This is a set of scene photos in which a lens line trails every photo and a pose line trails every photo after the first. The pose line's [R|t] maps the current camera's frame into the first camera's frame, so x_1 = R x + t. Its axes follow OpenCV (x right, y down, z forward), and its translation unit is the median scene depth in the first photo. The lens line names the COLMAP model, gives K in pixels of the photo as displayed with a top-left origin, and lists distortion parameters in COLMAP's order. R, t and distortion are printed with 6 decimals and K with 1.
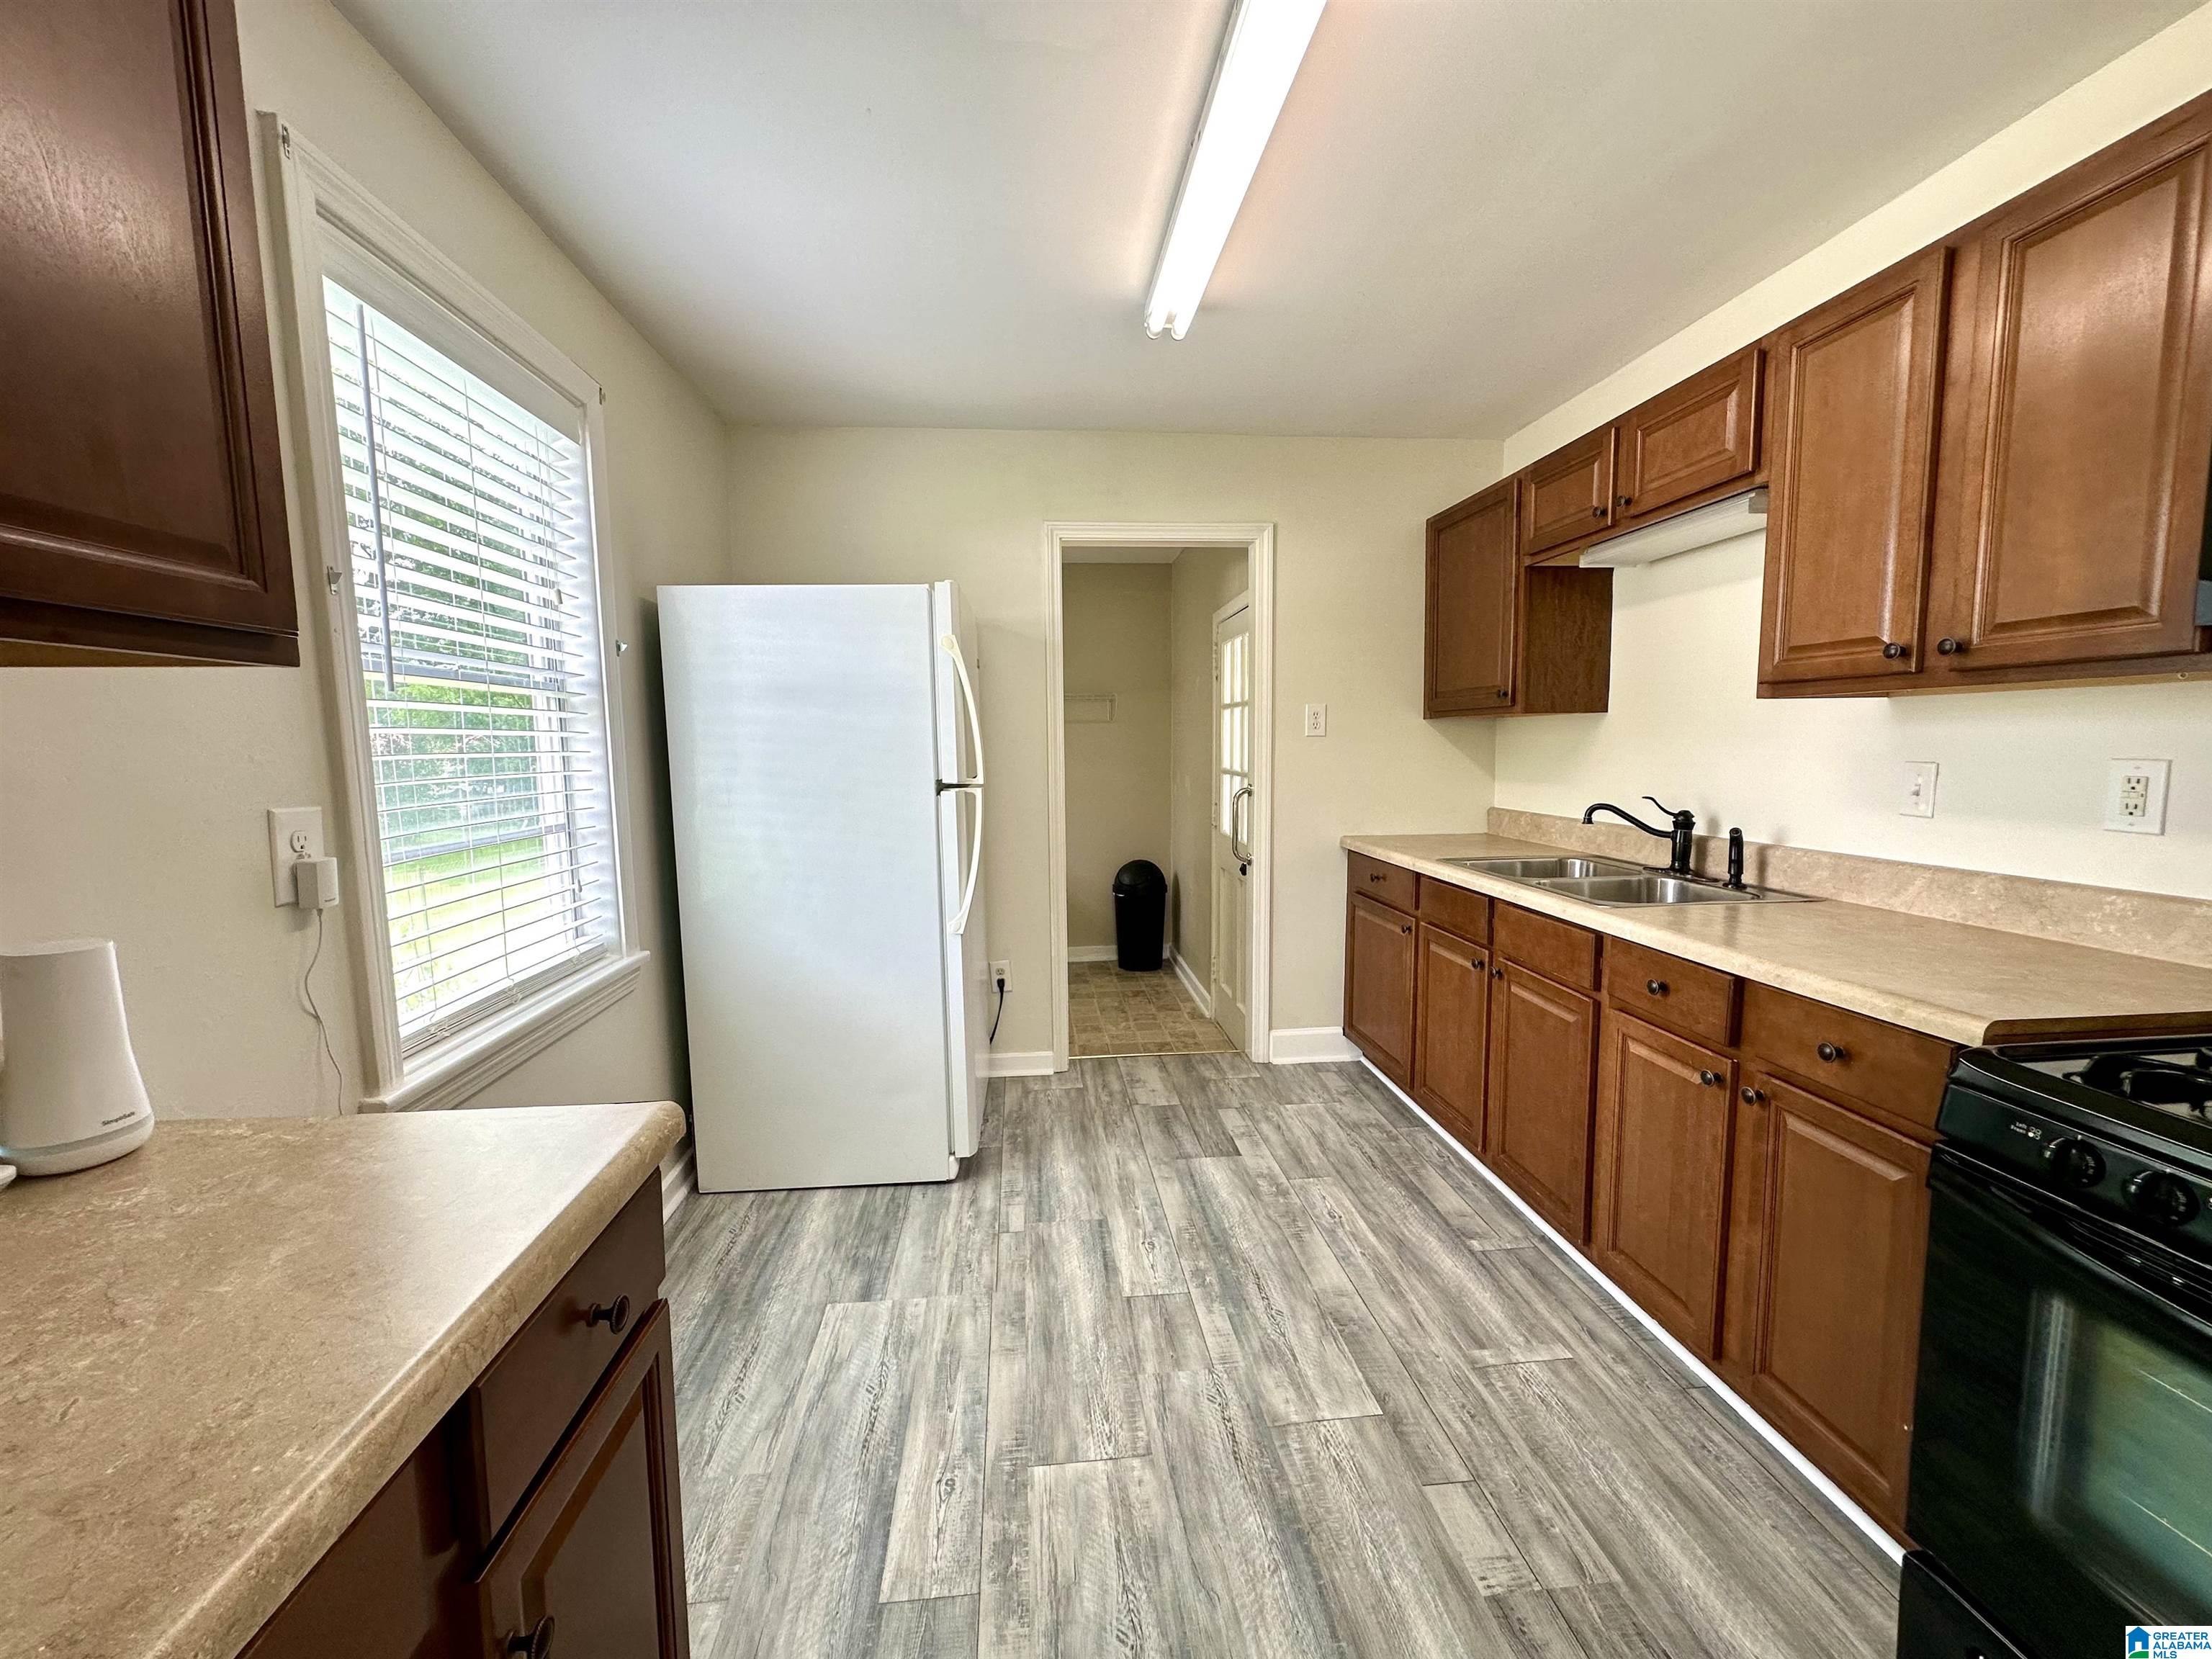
lens RADIAL K [[878.0, 0, 1096.5], [0, 878.0, 824.6], [0, 0, 1]] dist [-0.000276, -0.000157]
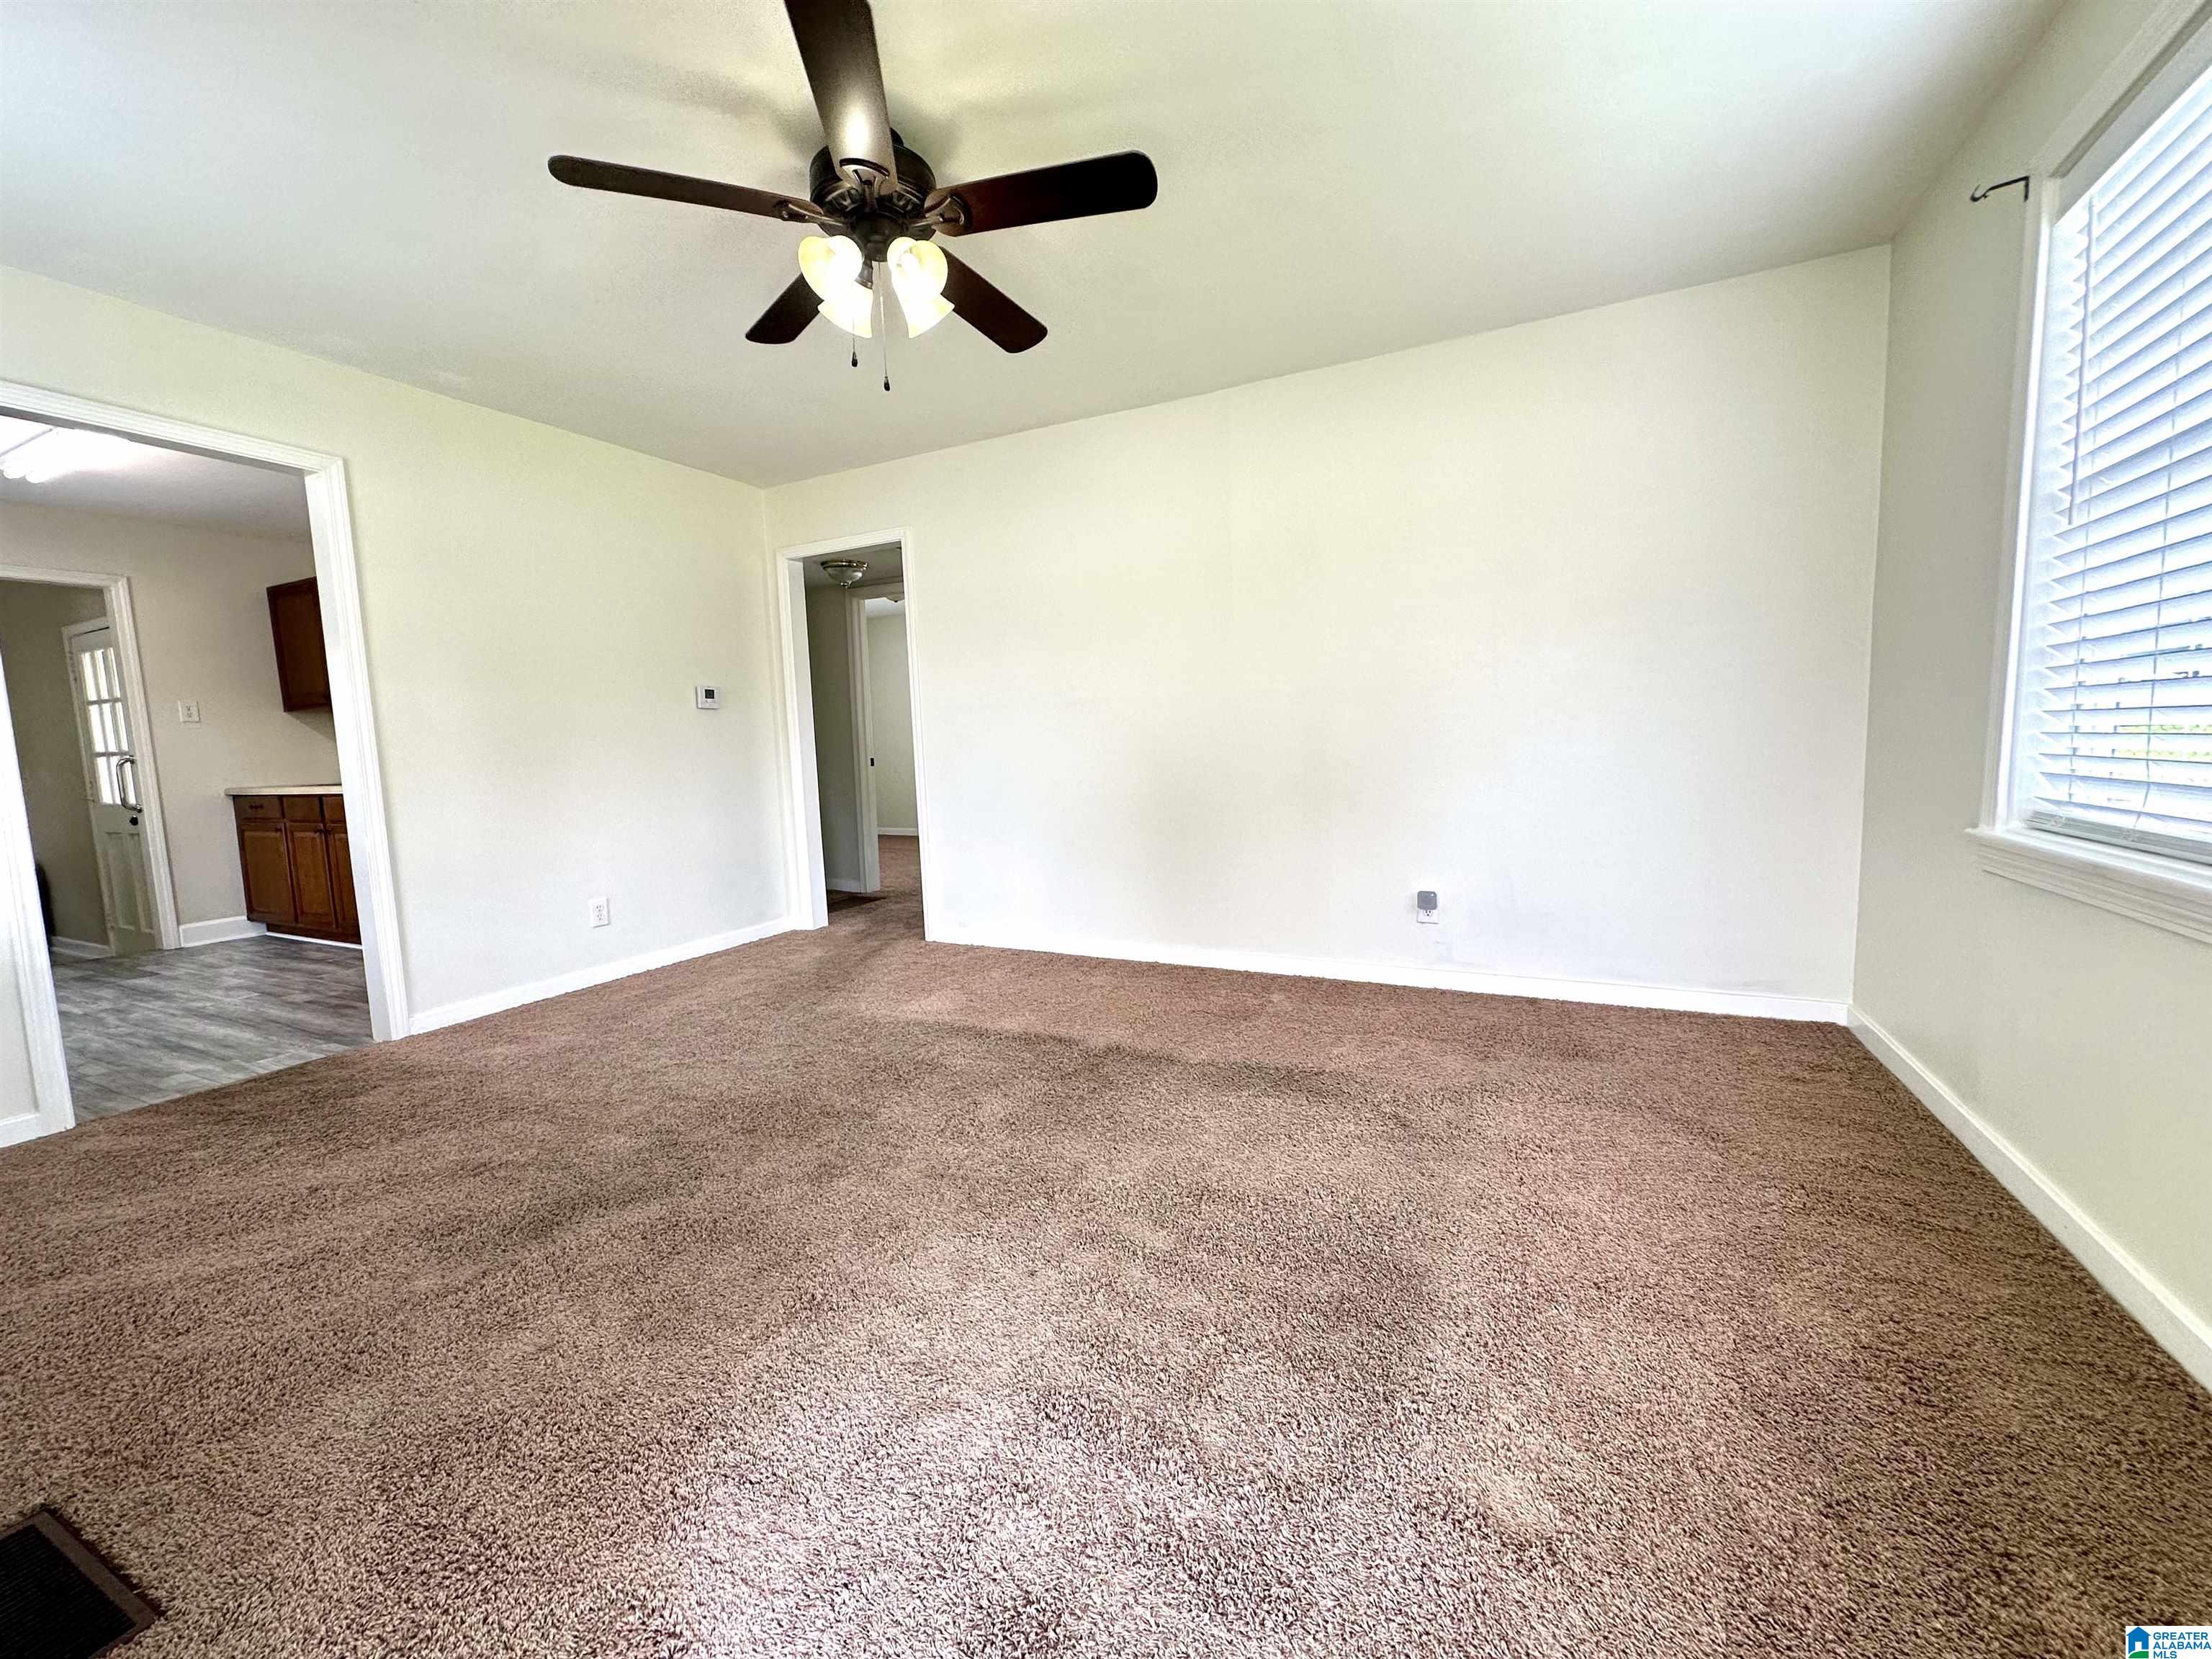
lens RADIAL K [[878.0, 0, 1110.2], [0, 878.0, 832.8], [0, 0, 1]] dist [-0.000276, -0.000157]
pose [[0.517254, -0.094950, 0.850548, -0.453398], [0.113282, 0.992678, 0.041925, 0.399487], [-0.848301, 0.074666, 0.524223, -2.167729]]
